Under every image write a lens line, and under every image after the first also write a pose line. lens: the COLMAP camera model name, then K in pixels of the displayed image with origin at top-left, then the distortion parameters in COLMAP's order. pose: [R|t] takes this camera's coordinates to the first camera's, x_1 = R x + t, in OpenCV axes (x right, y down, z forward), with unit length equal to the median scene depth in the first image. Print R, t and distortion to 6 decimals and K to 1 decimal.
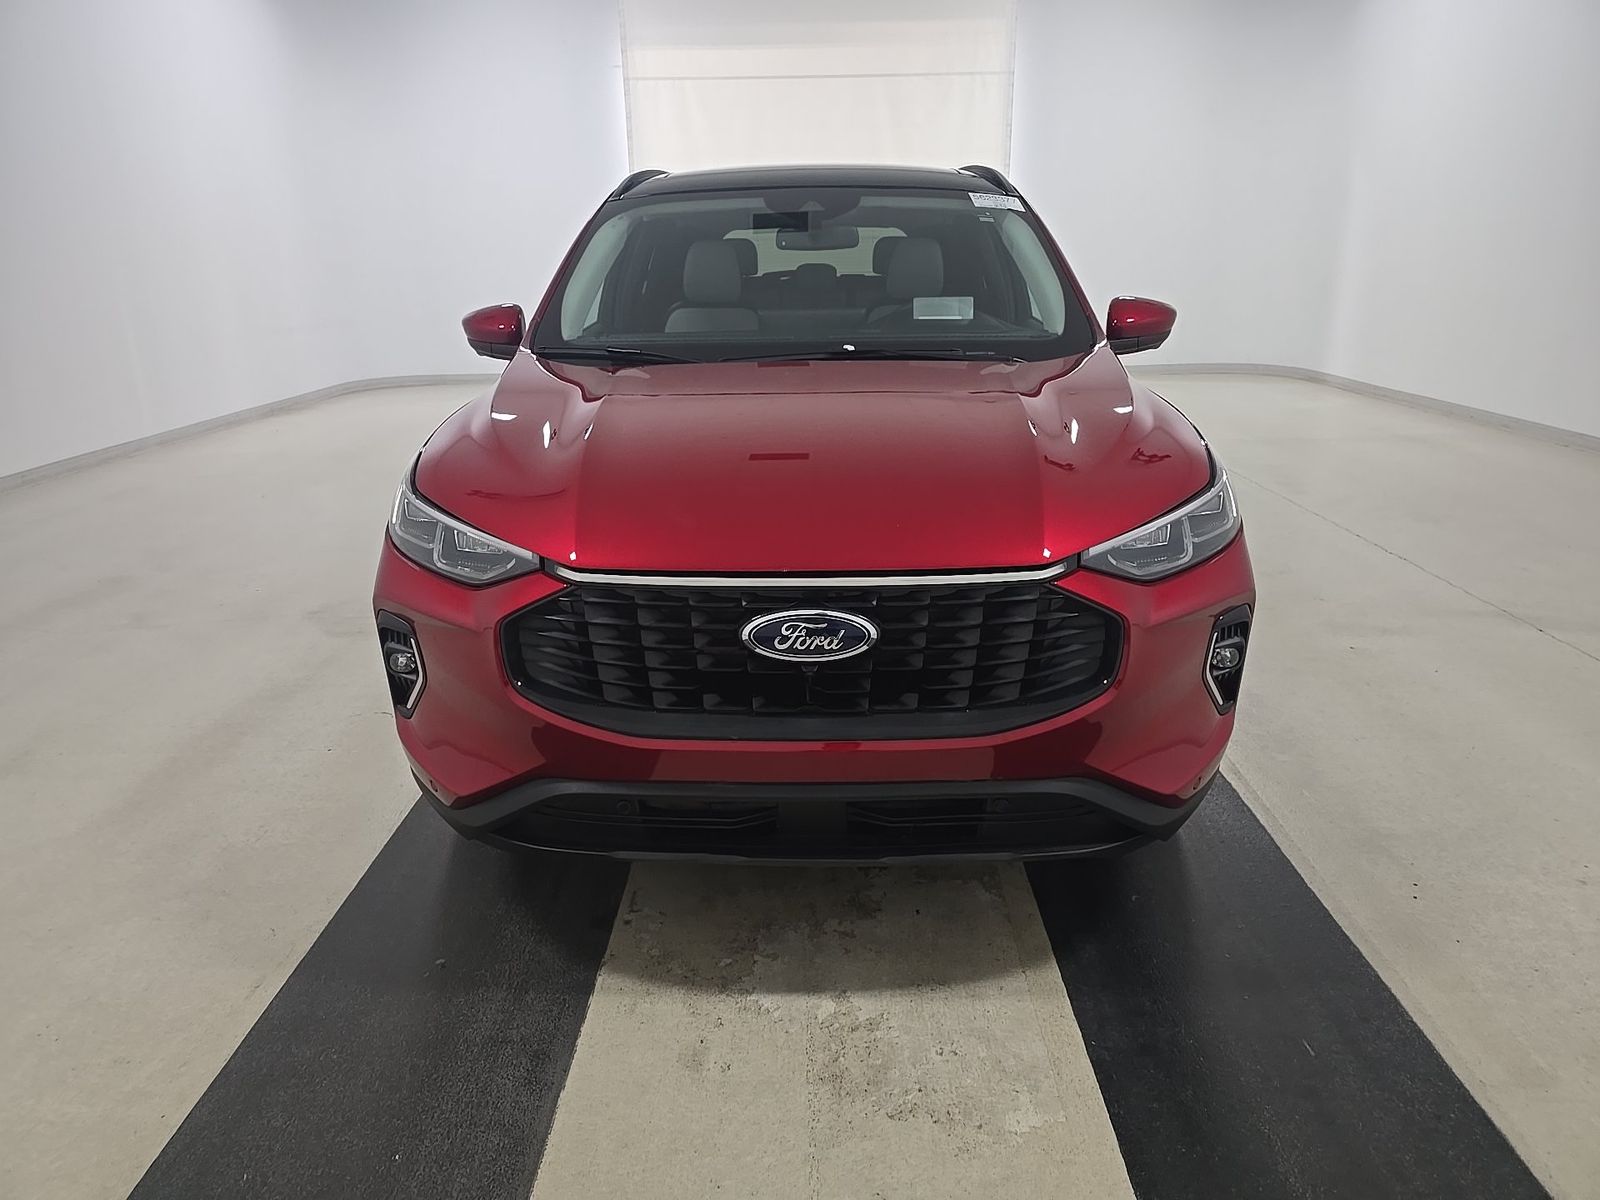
lens RADIAL K [[1082.6, 0, 800.0], [0, 1082.6, 600.0], [0, 0, 1]] dist [0.007369, -0.004974]
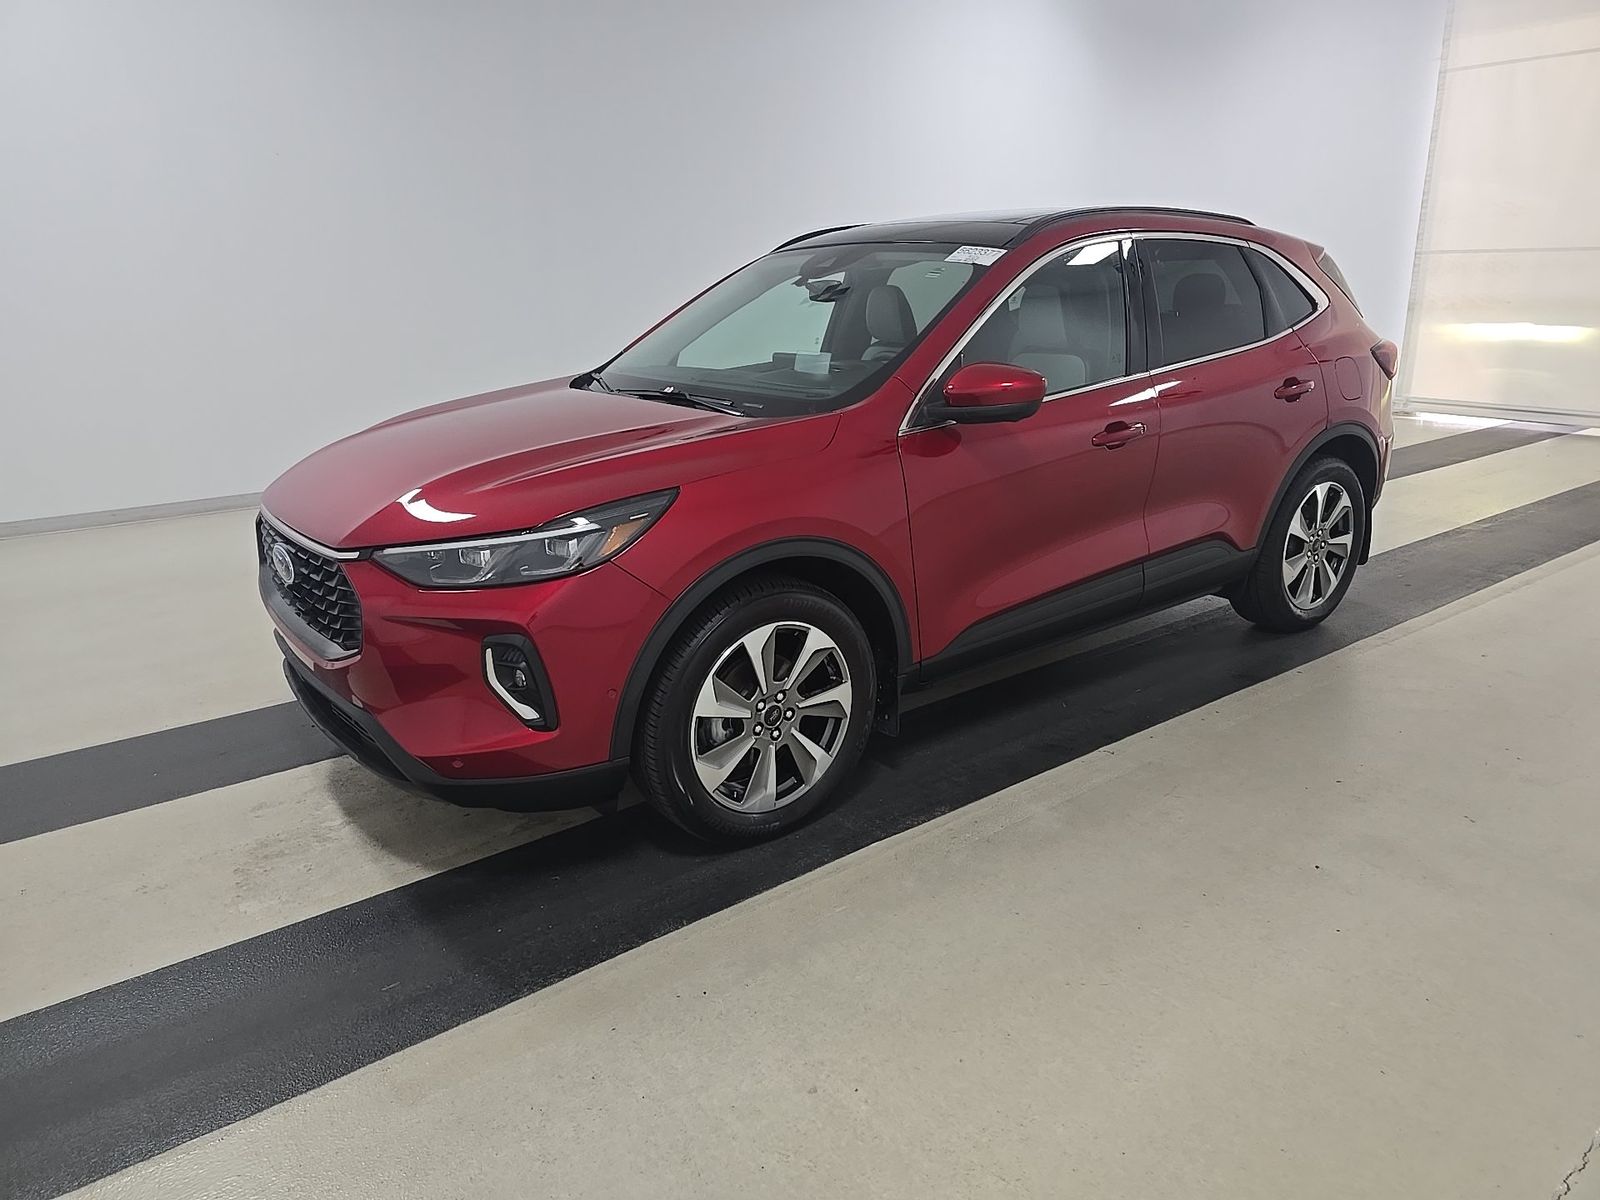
lens RADIAL K [[1082.6, 0, 800.0], [0, 1082.6, 600.0], [0, 0, 1]] dist [0.007369, -0.004974]
pose [[0.619768, 0.226261, -0.751461, 1.379233], [-0.228324, 0.968102, 0.103179, -0.207525], [0.750837, 0.107629, 0.651660, 0.444628]]
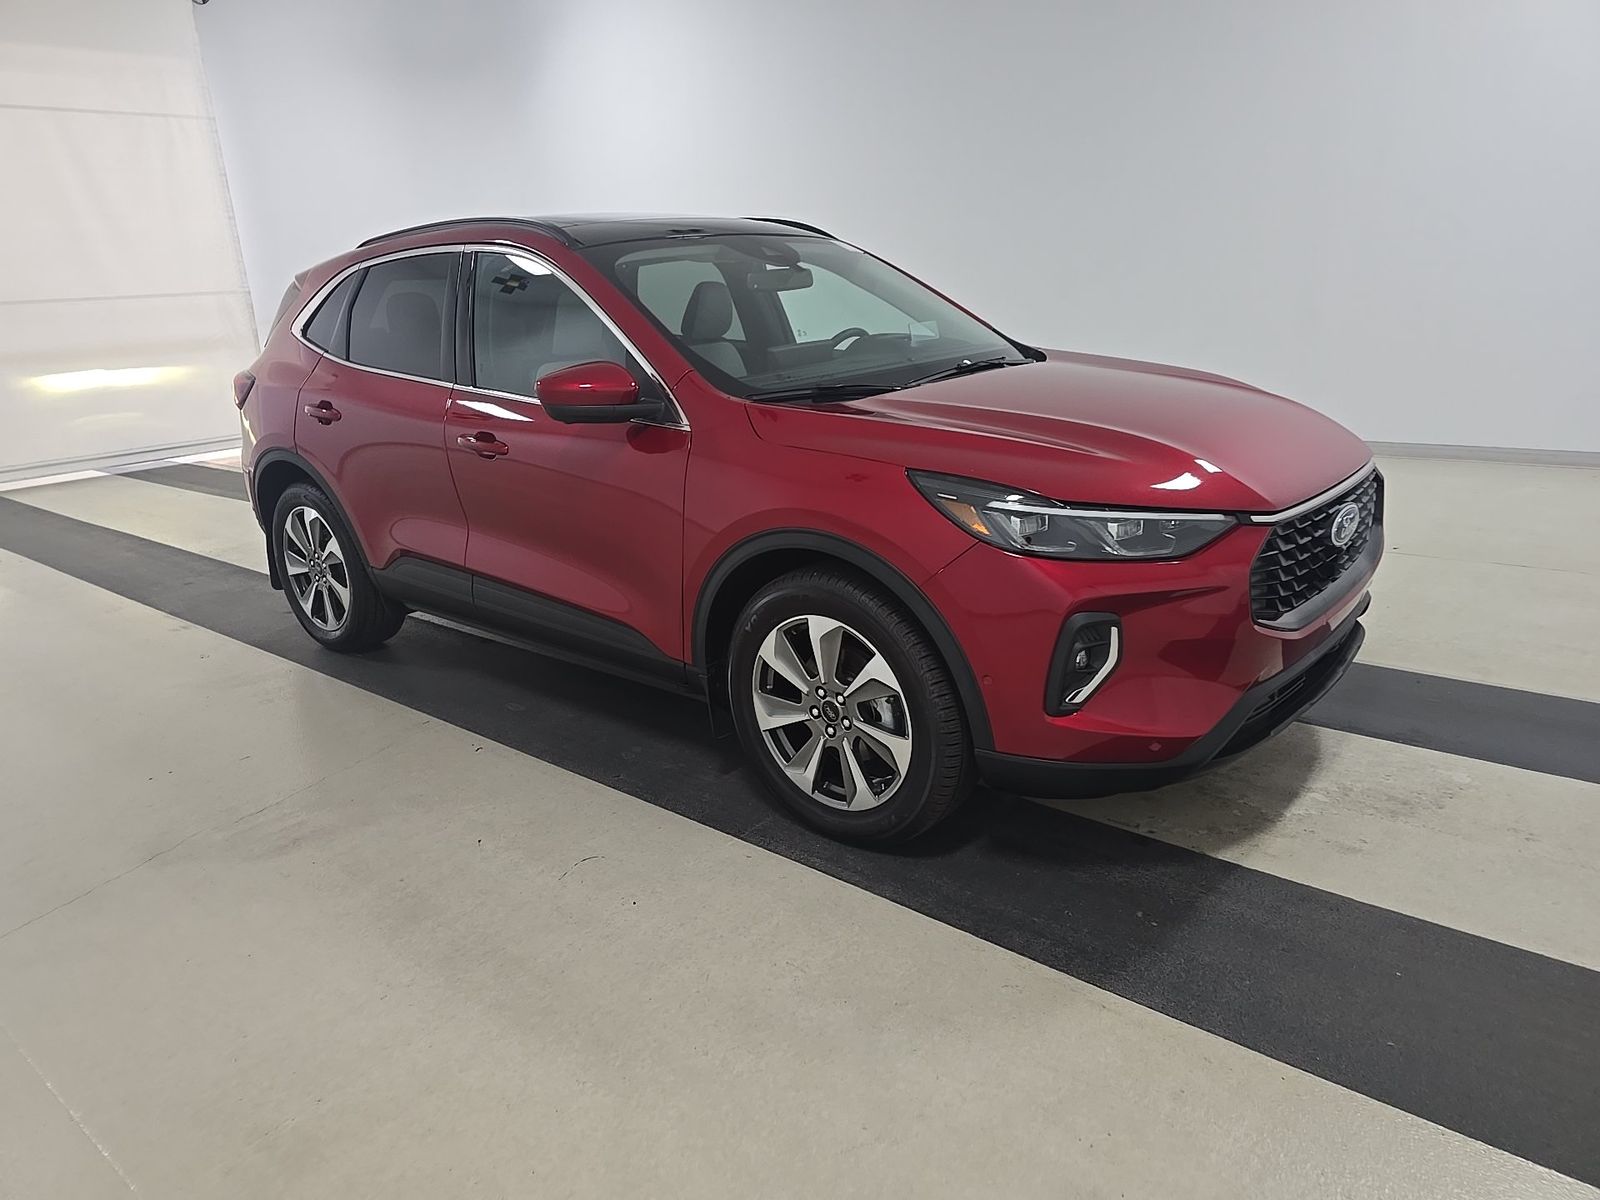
lens RADIAL K [[1082.6, 0, 800.0], [0, 1082.6, 600.0], [0, 0, 1]] dist [0.007369, -0.004974]
pose [[0.637106, -0.245194, 0.730736, -1.290466], [0.279499, 0.957018, 0.077435, -0.158072], [-0.718315, 0.154906, 0.678254, 0.450244]]
